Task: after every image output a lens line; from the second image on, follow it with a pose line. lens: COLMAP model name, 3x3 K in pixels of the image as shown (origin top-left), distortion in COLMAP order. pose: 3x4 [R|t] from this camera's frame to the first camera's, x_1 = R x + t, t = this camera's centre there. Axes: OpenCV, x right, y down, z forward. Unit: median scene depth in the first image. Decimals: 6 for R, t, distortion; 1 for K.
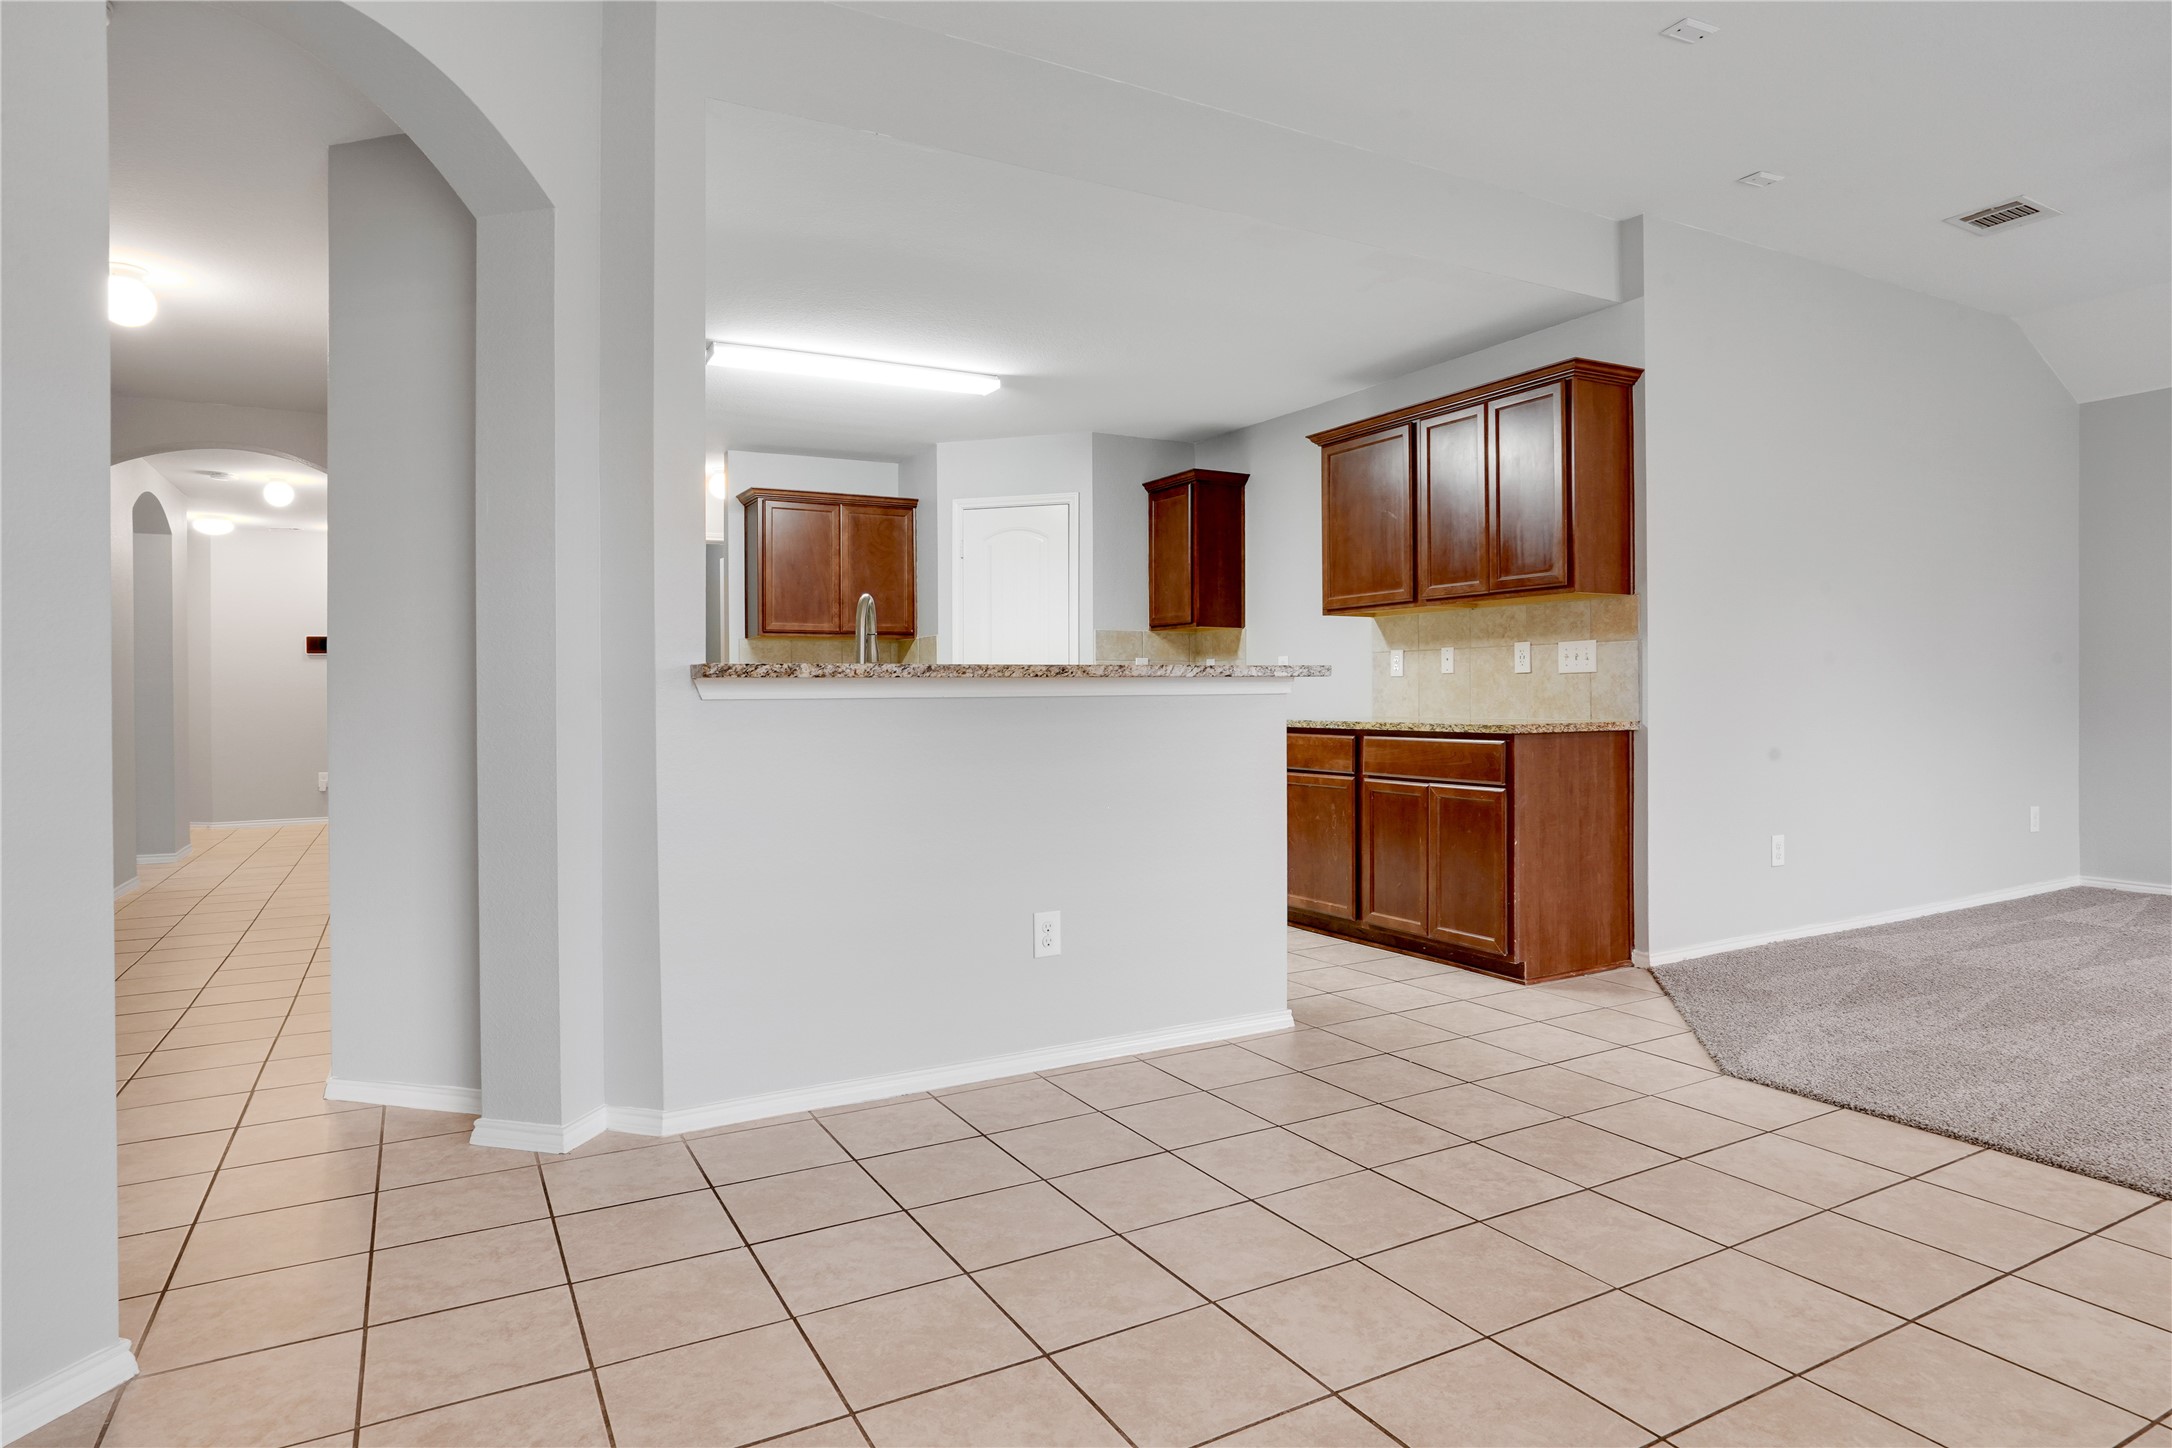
lens RADIAL K [[1204.8, 0, 1090.1], [0, 1204.8, 698.0], [0, 0, 1]] dist [-0.027782, 0.024409]
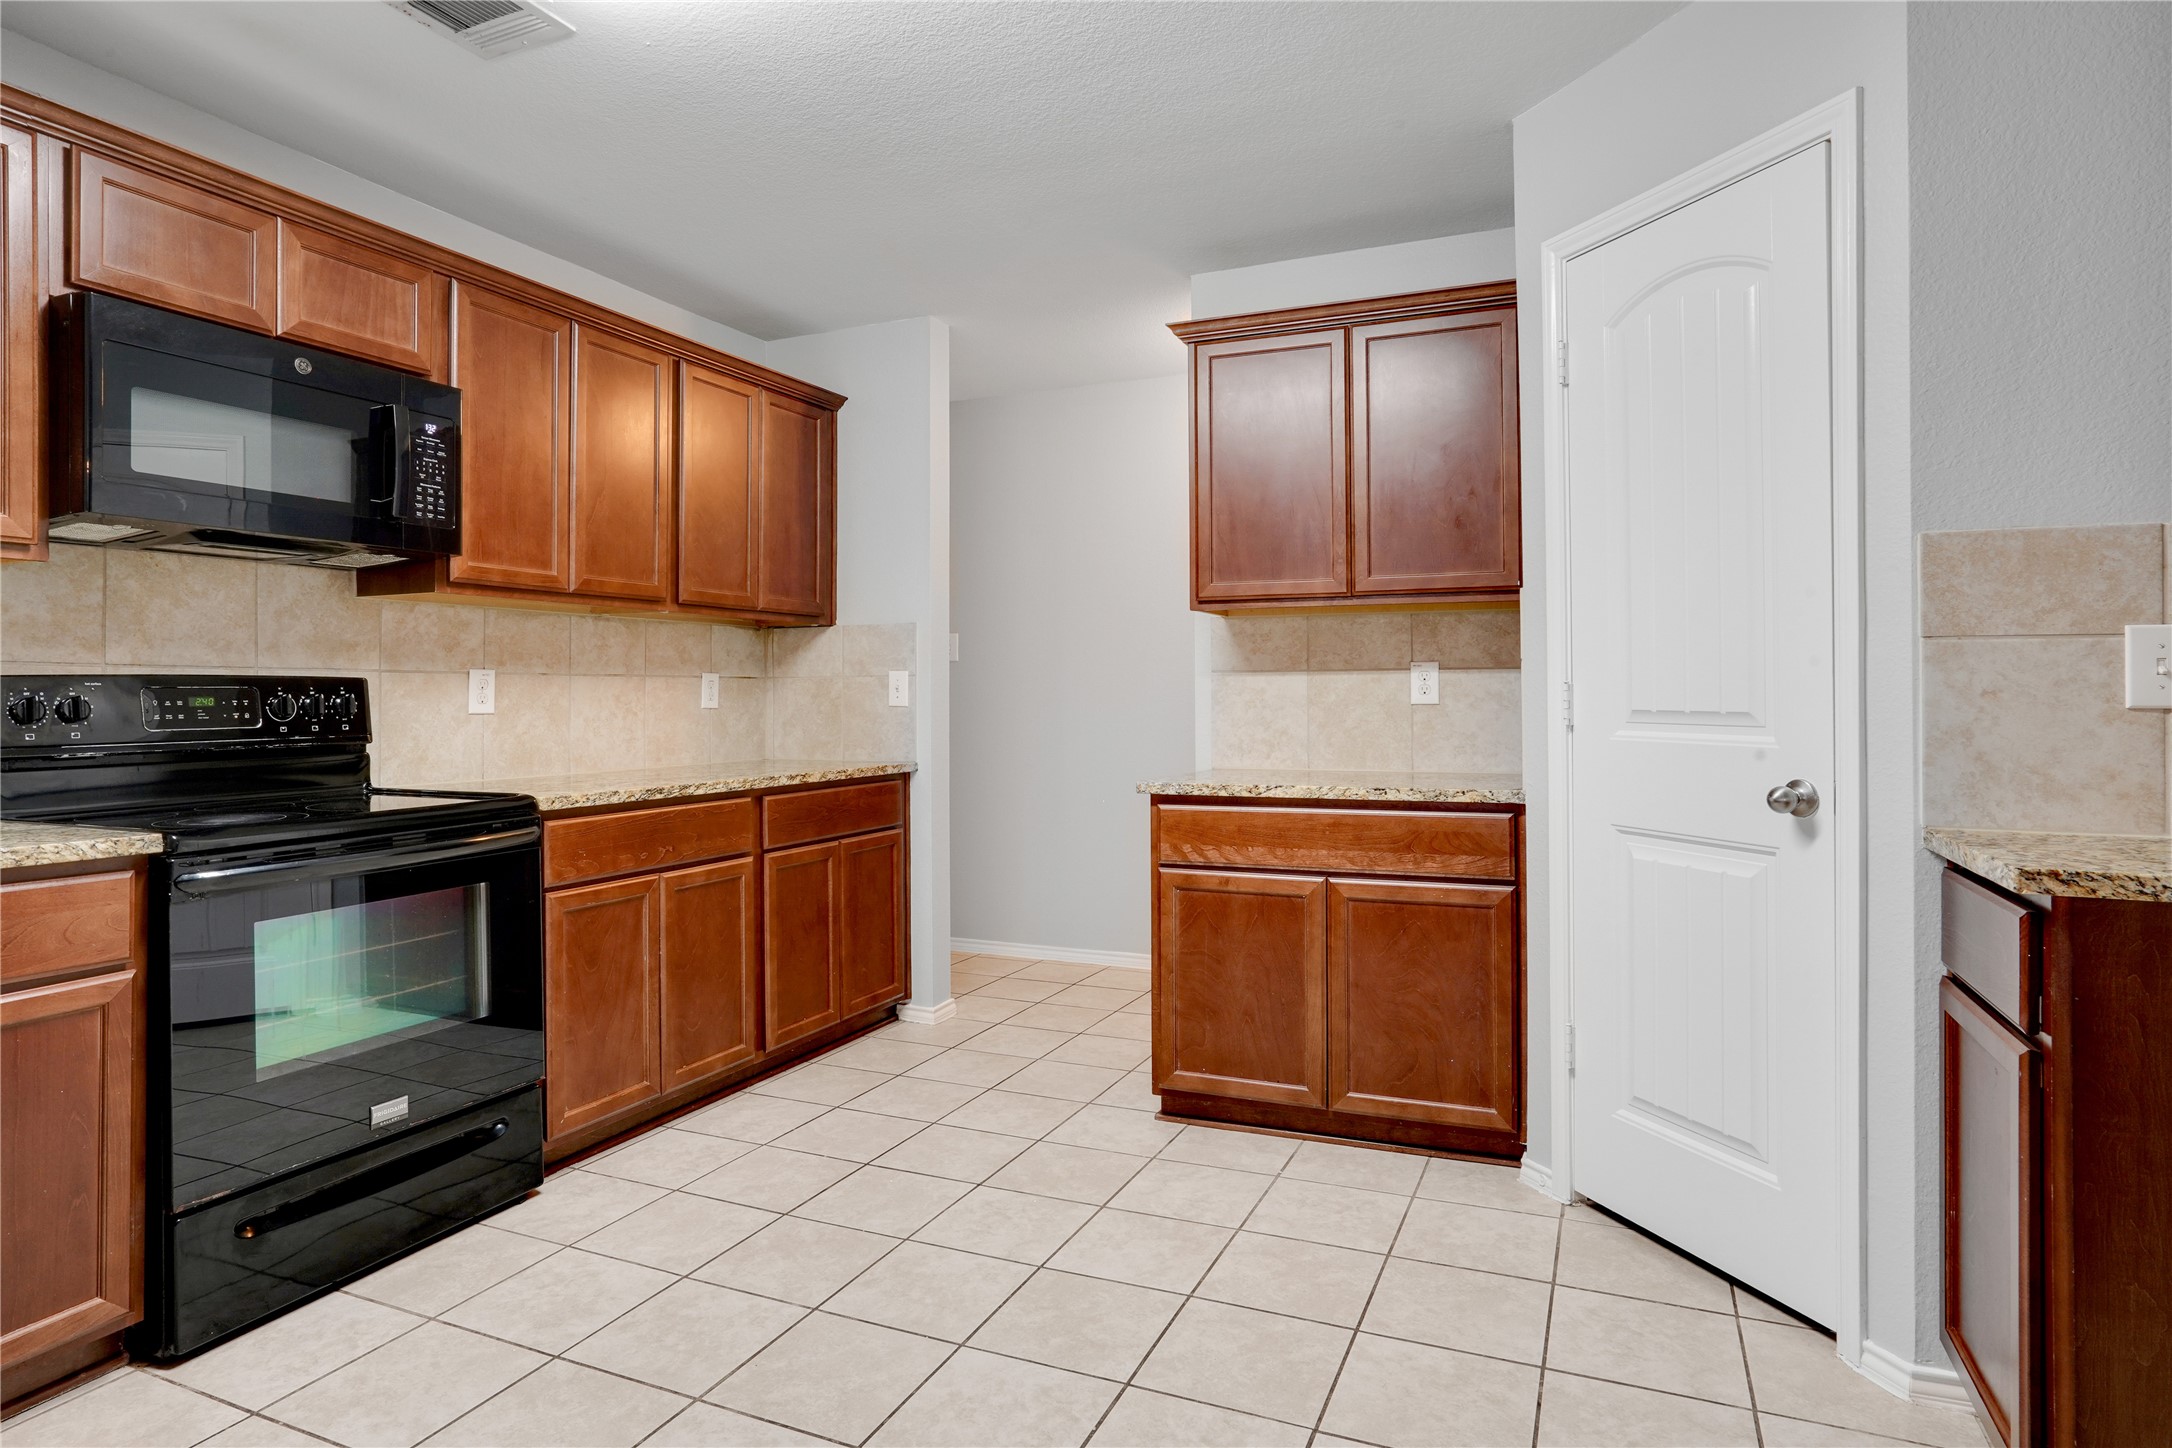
lens RADIAL K [[1204.8, 0, 1110.6], [0, 1204.8, 689.3], [0, 0, 1]] dist [-0.027782, 0.024409]
pose [[0.610002, -0.001764, -0.792398, 0.258373], [0.000117, 0.999998, -0.002135, -0.034348], [0.792400, 0.001209, 0.610001, 1.382100]]
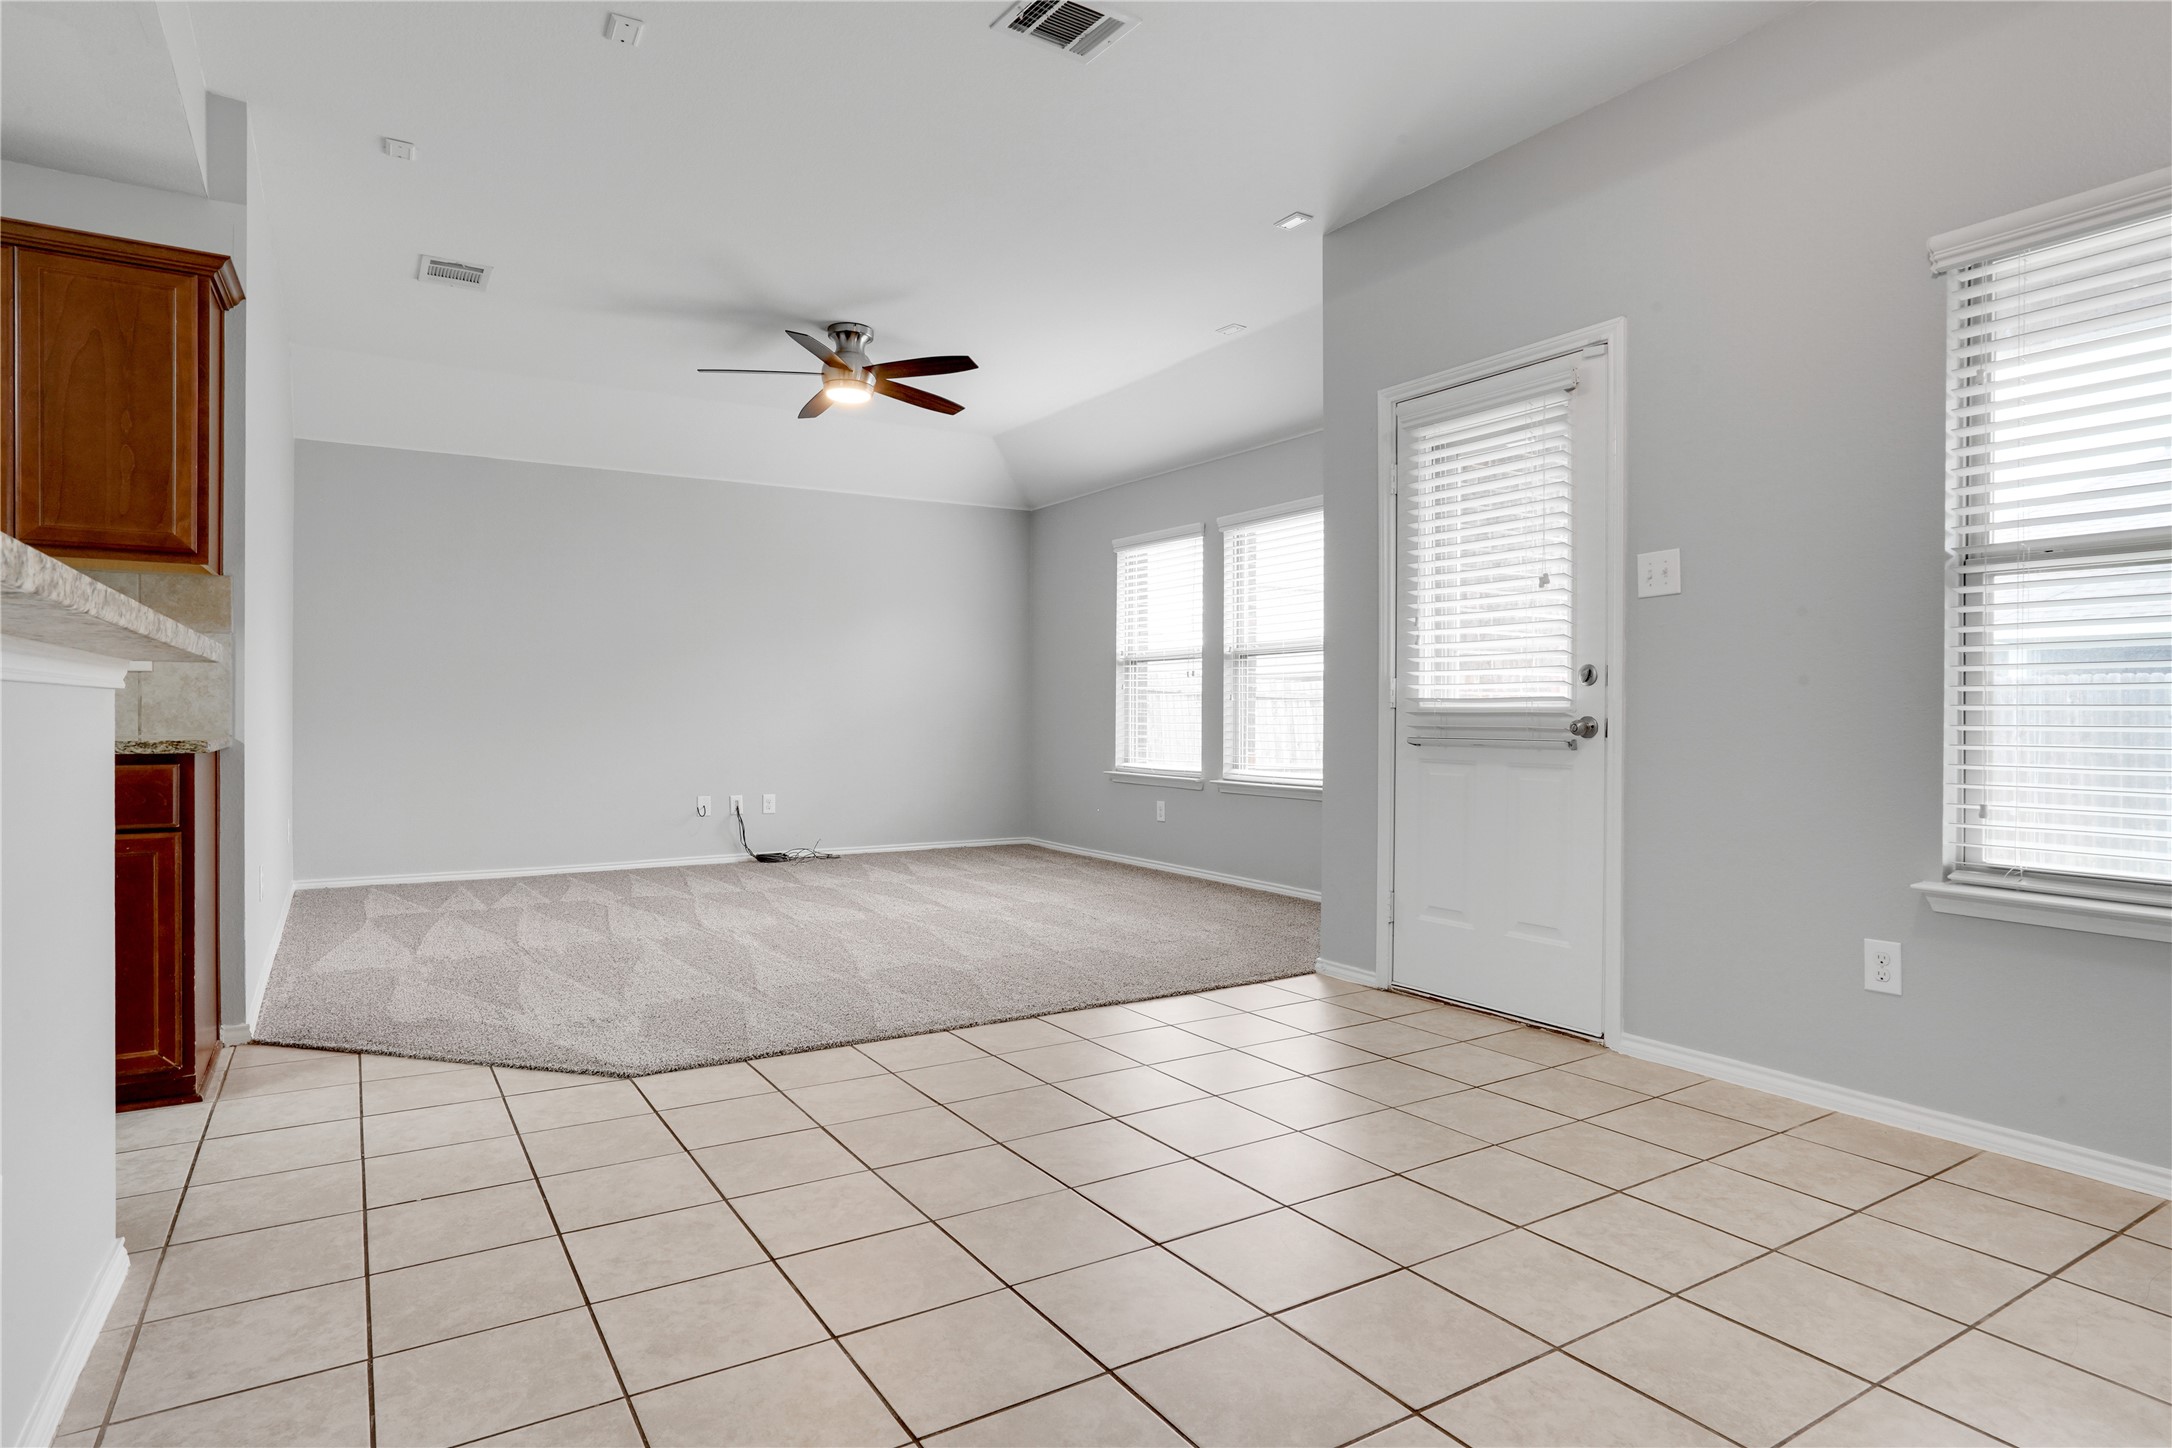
lens RADIAL K [[1204.8, 0, 1077.1], [0, 1204.8, 710.9], [0, 0, 1]] dist [-0.027782, 0.024409]
pose [[-0.034183, 0.010154, 0.999364, -0.490128], [0.000530, 0.999948, -0.010142, 0.015331], [-0.999415, 0.000183, -0.034187, 0.653578]]
